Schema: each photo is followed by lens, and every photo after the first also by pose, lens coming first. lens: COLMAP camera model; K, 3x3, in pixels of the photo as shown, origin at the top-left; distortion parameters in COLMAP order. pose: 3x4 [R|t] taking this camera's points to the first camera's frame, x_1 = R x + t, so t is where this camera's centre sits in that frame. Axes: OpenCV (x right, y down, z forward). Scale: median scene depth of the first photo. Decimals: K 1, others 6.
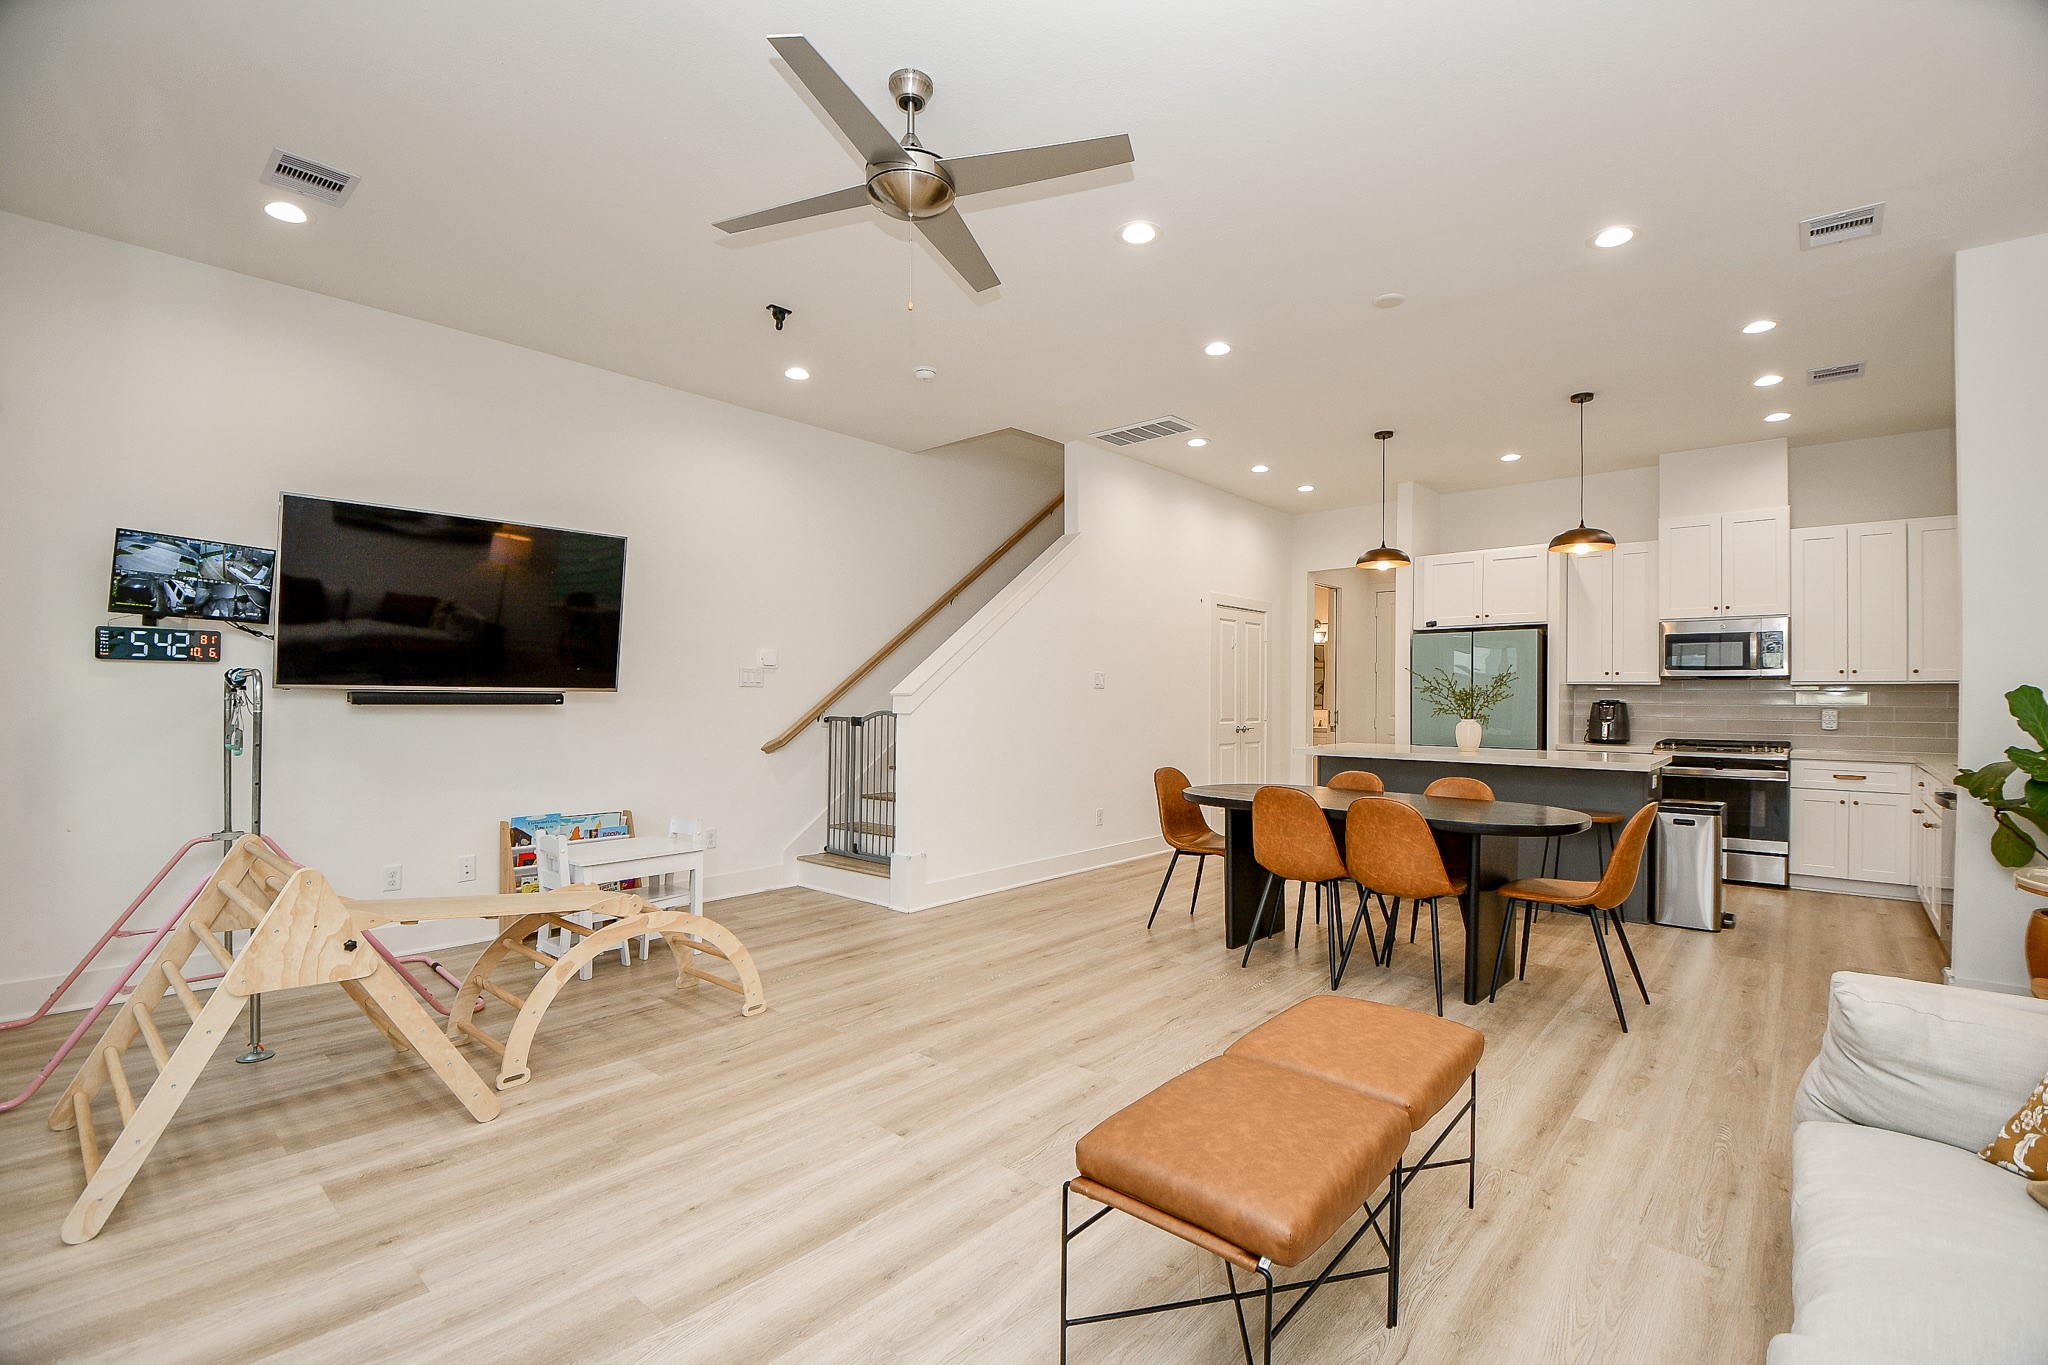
lens RADIAL K [[899.6, 0, 1026.4], [0, 899.6, 686.2], [0, 0, 1]] dist [-0.009689, -0.010835]
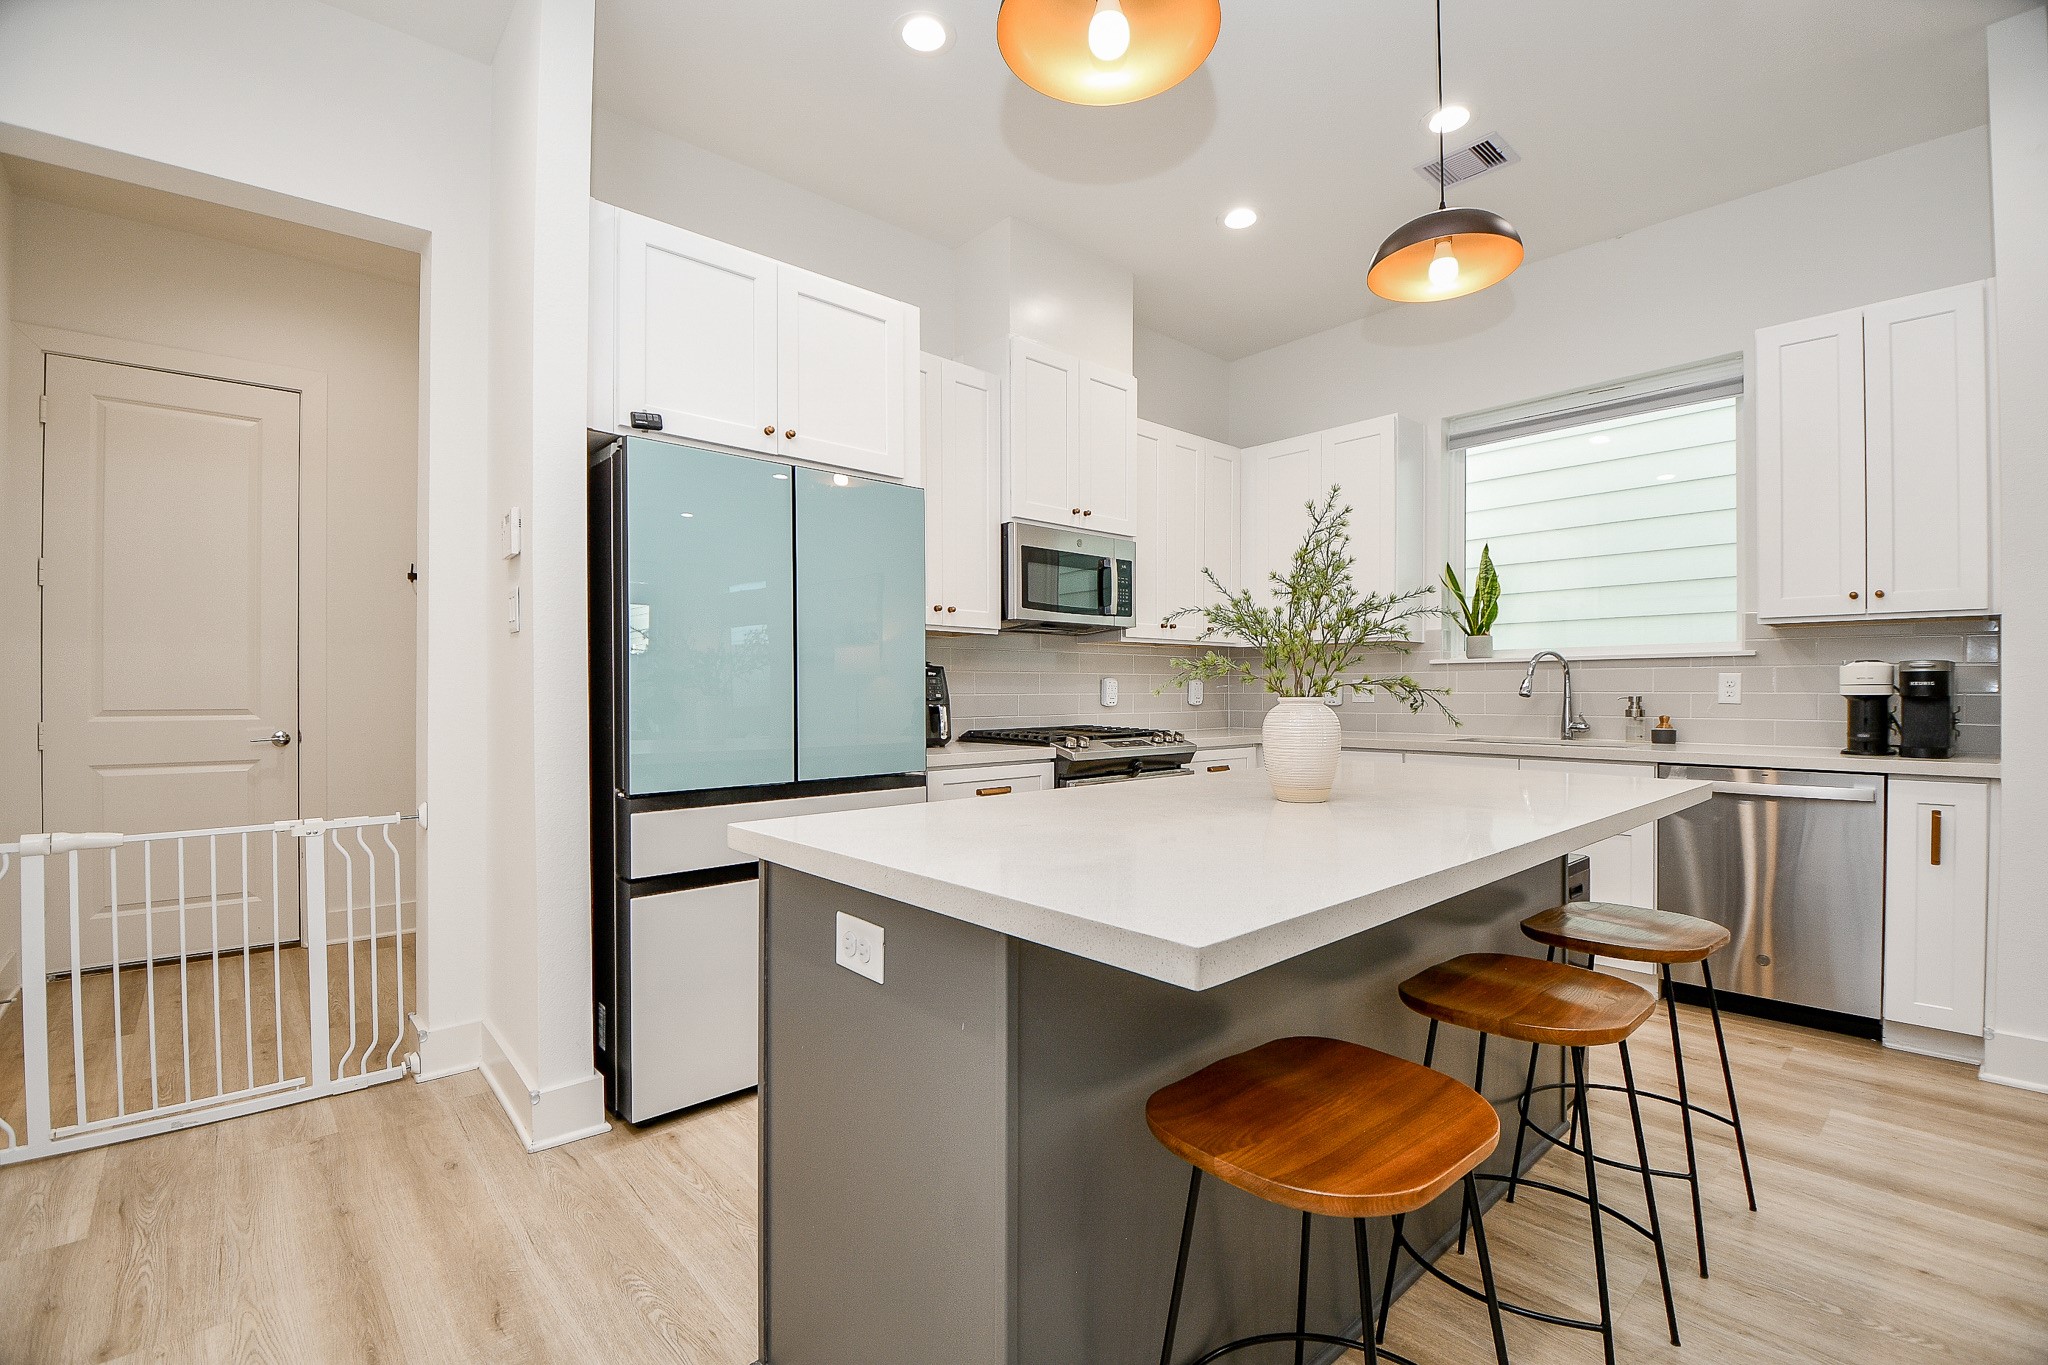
lens RADIAL K [[899.6, 0, 1036.2], [0, 899.6, 689.7], [0, 0, 1]] dist [-0.009689, -0.010835]
pose [[0.105056, -0.006675, 0.994444, 0.174500], [-0.008112, 0.999938, 0.007569, 0.031507], [-0.994433, -0.008862, 0.104996, 1.034884]]
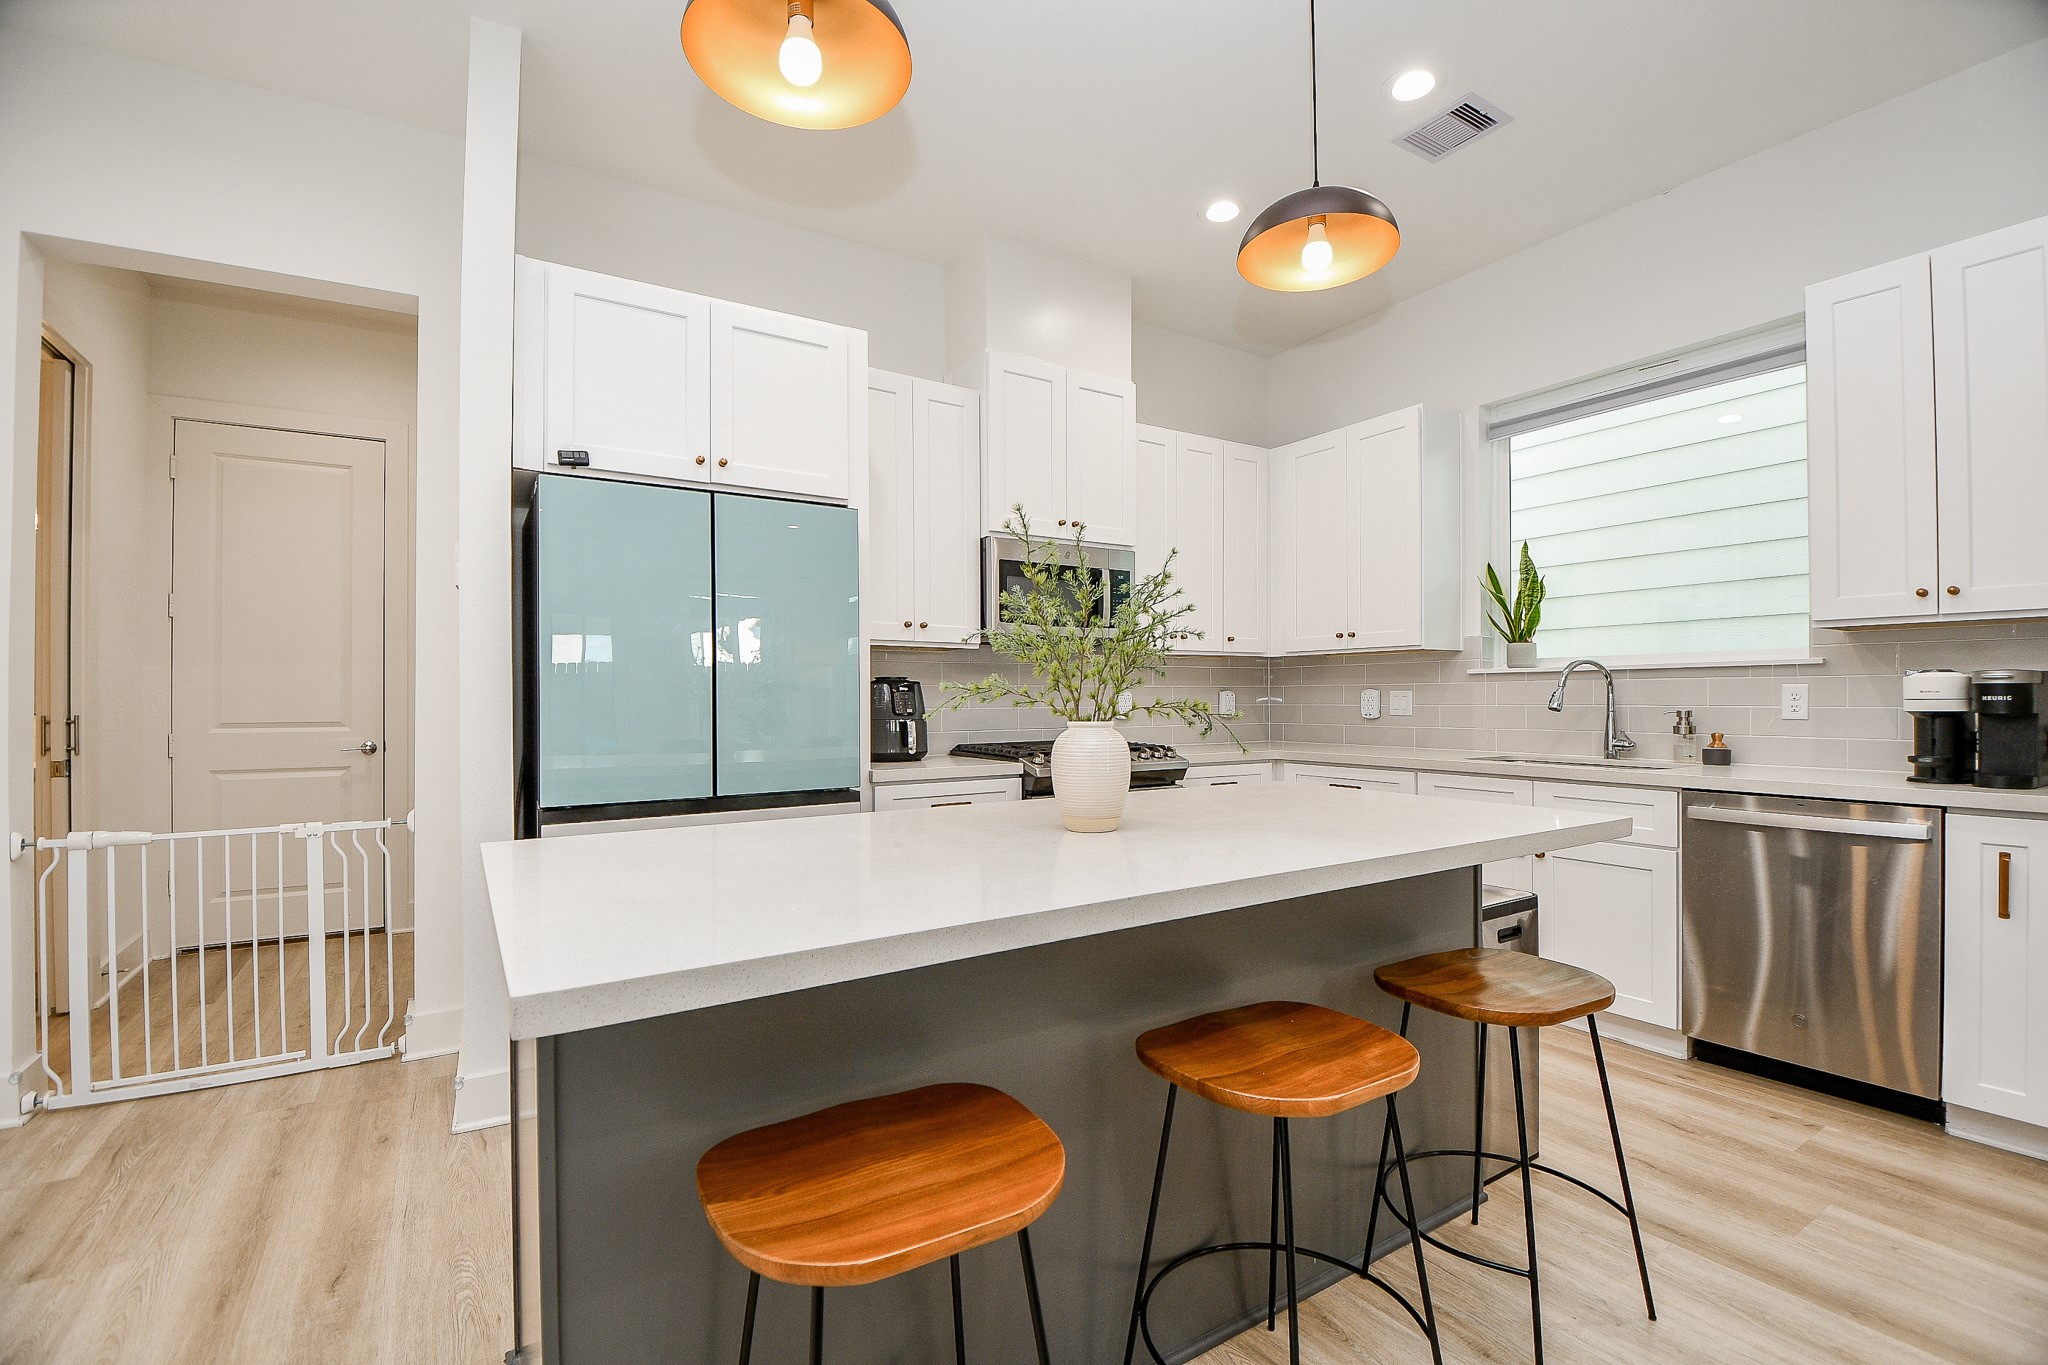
lens RADIAL K [[899.6, 0, 1033.3], [0, 899.6, 689.6], [0, 0, 1]] dist [-0.009689, -0.010835]
pose [[0.272809, -0.000265, 0.962068, 0.202962], [-0.003822, 0.999992, 0.001359, 0.025266], [-0.962061, -0.004048, 0.272805, 0.918117]]
